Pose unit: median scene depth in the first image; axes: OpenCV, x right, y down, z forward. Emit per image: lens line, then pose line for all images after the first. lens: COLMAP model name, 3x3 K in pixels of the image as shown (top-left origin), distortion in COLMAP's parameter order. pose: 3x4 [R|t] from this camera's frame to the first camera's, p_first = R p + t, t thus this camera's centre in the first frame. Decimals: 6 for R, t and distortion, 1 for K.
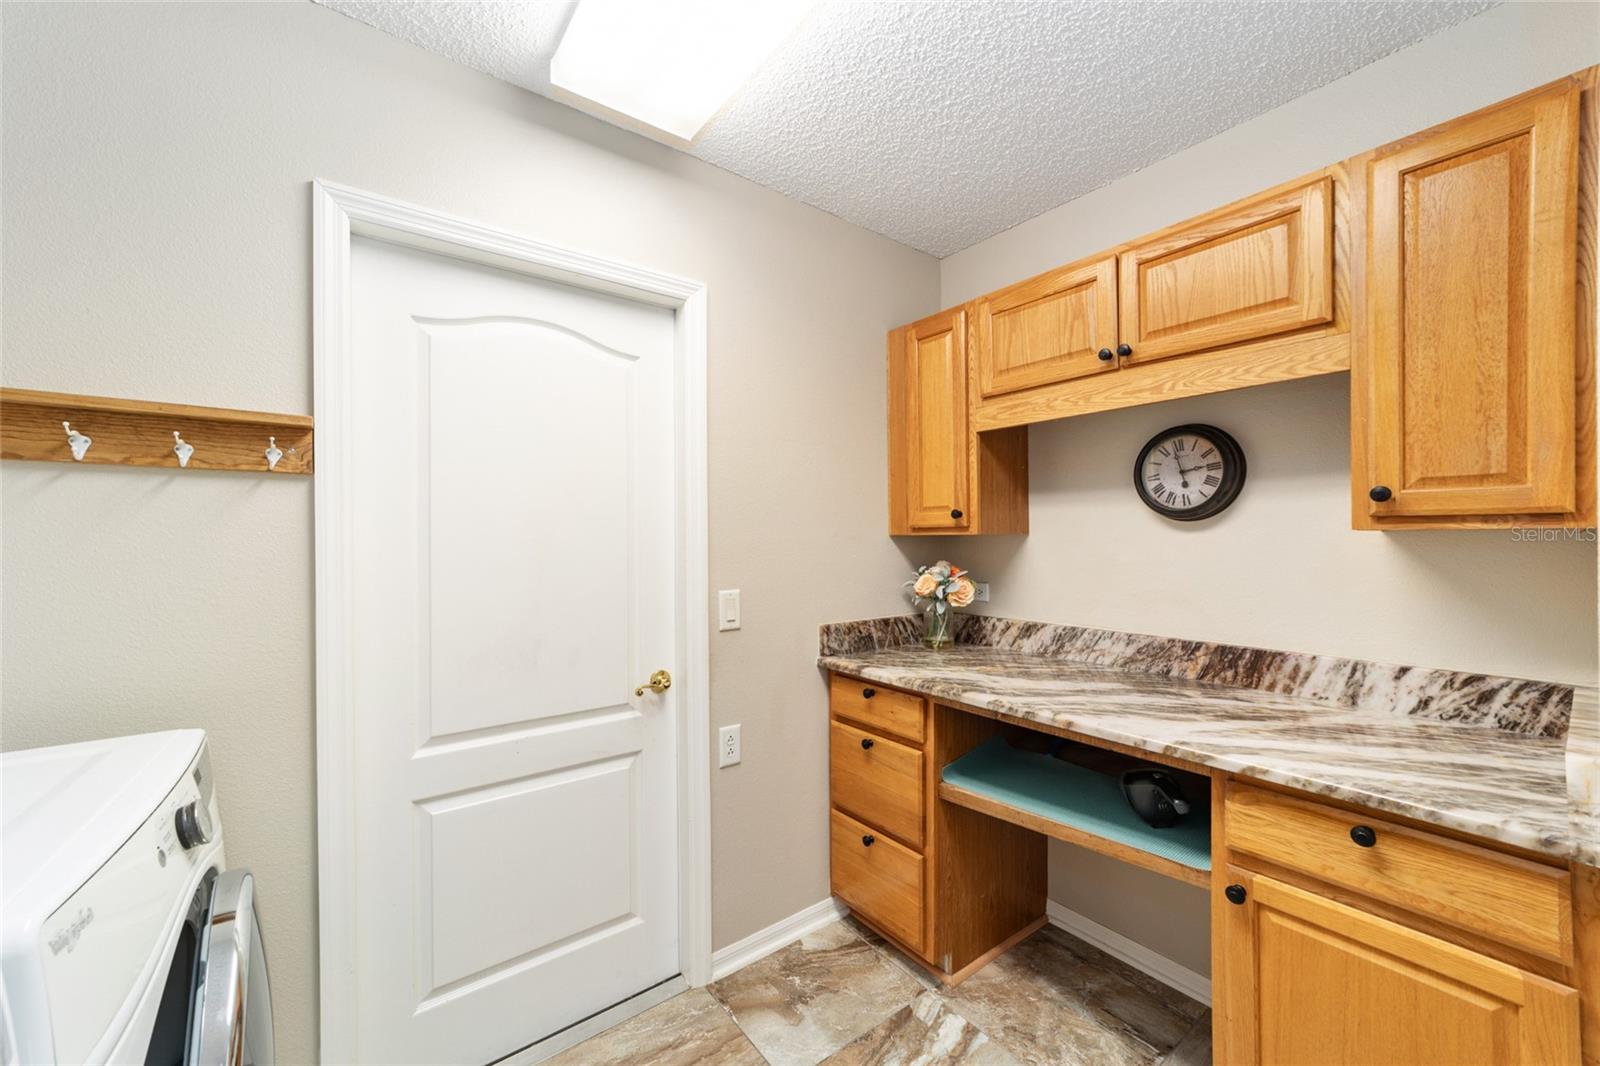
lens RADIAL K [[611.8, 0, 793.7], [0, 611.8, 535.9], [0, 0, 1]] dist [-0.018420, 0.009358]
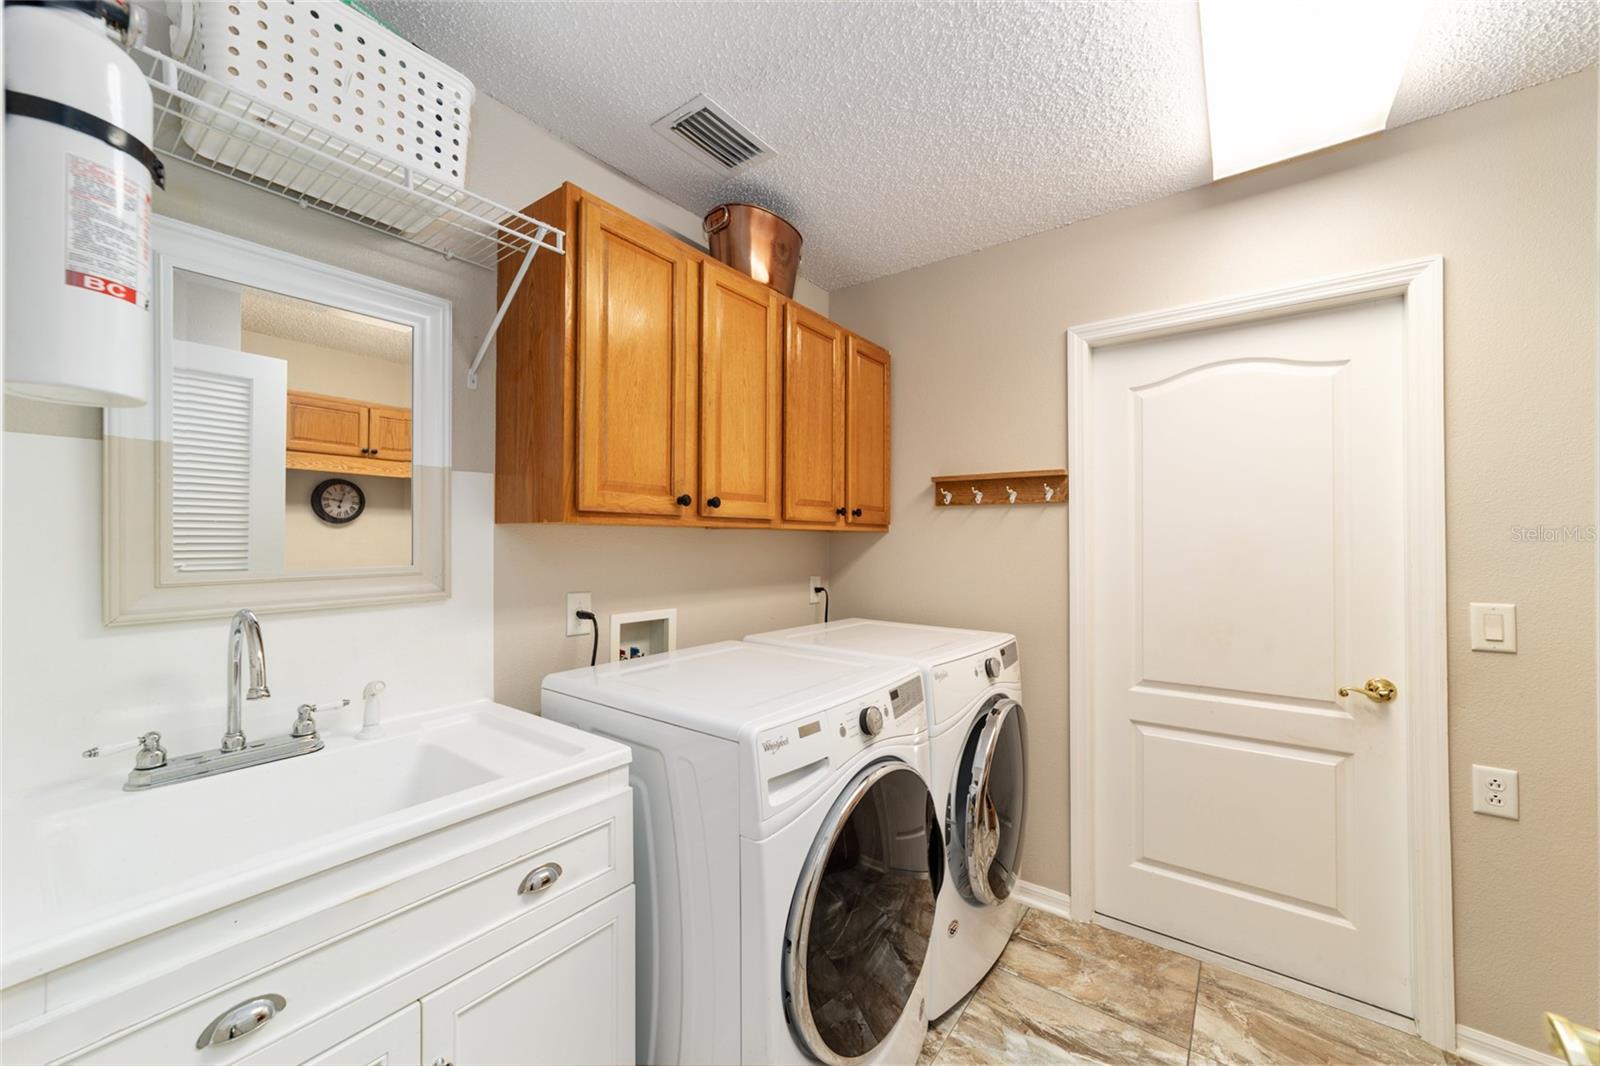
lens RADIAL K [[611.8, 0, 793.7], [0, 611.8, 535.9], [0, 0, 1]] dist [-0.018420, 0.009358]
pose [[0.282299, -0.003119, -0.959322, 0.542568], [0.000344, 0.999995, -0.003150, -0.001486], [0.959327, 0.000559, 0.282298, -0.189151]]
